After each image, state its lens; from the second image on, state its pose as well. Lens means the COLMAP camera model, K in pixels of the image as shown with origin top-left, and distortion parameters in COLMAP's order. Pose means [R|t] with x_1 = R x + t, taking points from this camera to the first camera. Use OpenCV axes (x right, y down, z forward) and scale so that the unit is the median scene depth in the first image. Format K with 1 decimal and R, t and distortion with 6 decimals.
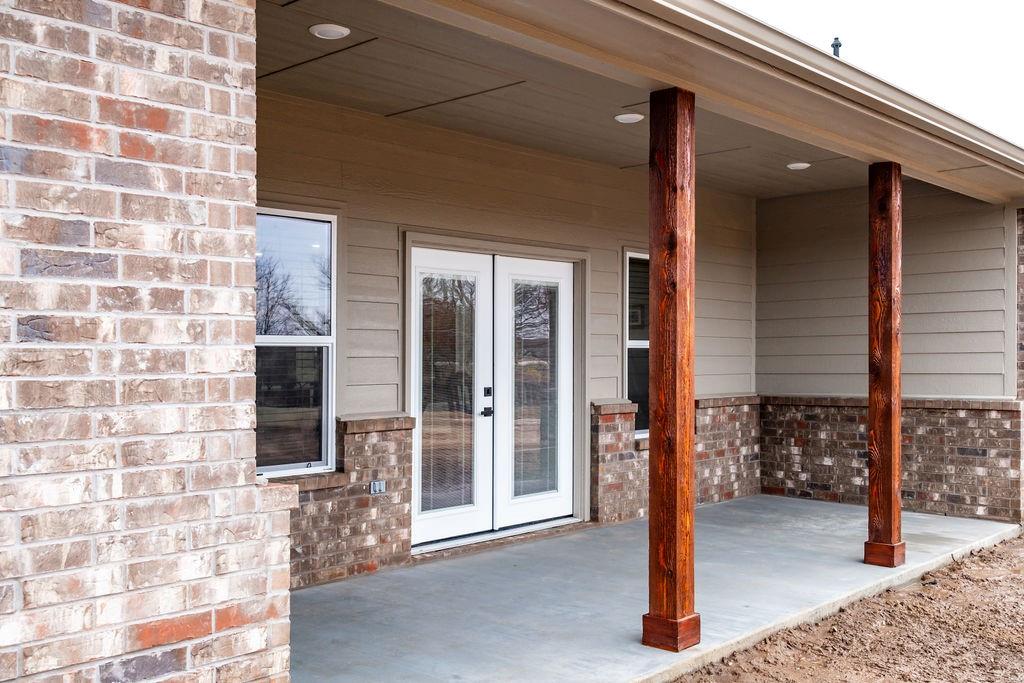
lens RADIAL K [[986.8, 0, 492.1], [0, 986.8, 322.1], [0, 0, 1]] dist [0.000685, -0.002784]
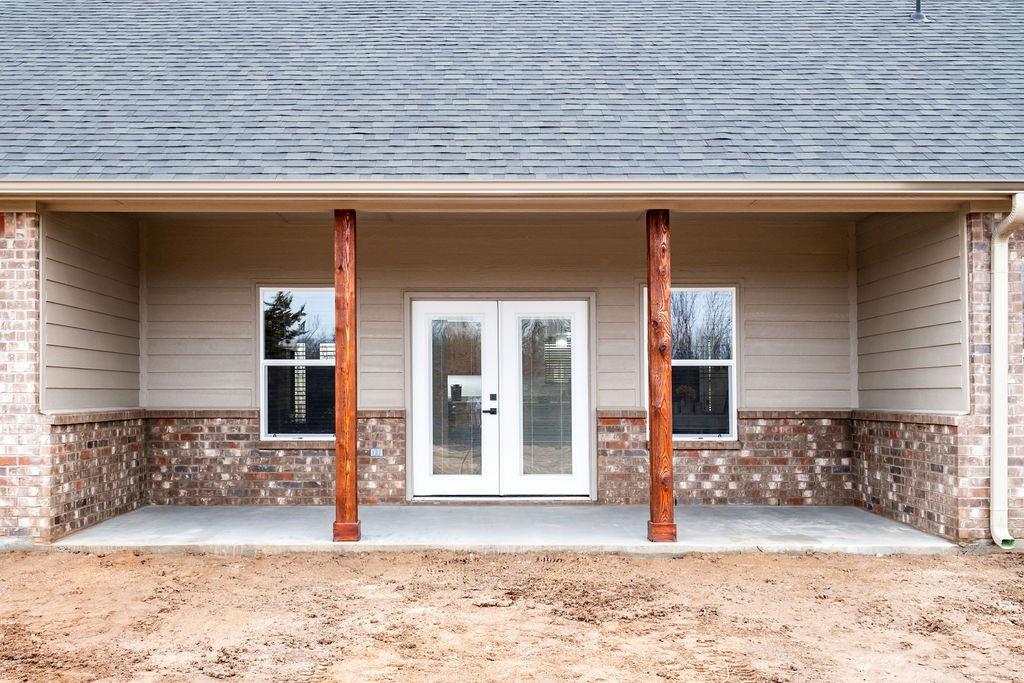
lens RADIAL K [[986.8, 0, 492.1], [0, 986.8, 322.1], [0, 0, 1]] dist [0.000685, -0.002784]
pose [[0.697129, -0.044568, -0.715559, 1.162260], [0.021489, 0.998916, -0.041281, 0.024050], [0.716623, 0.013402, 0.697332, 0.004420]]
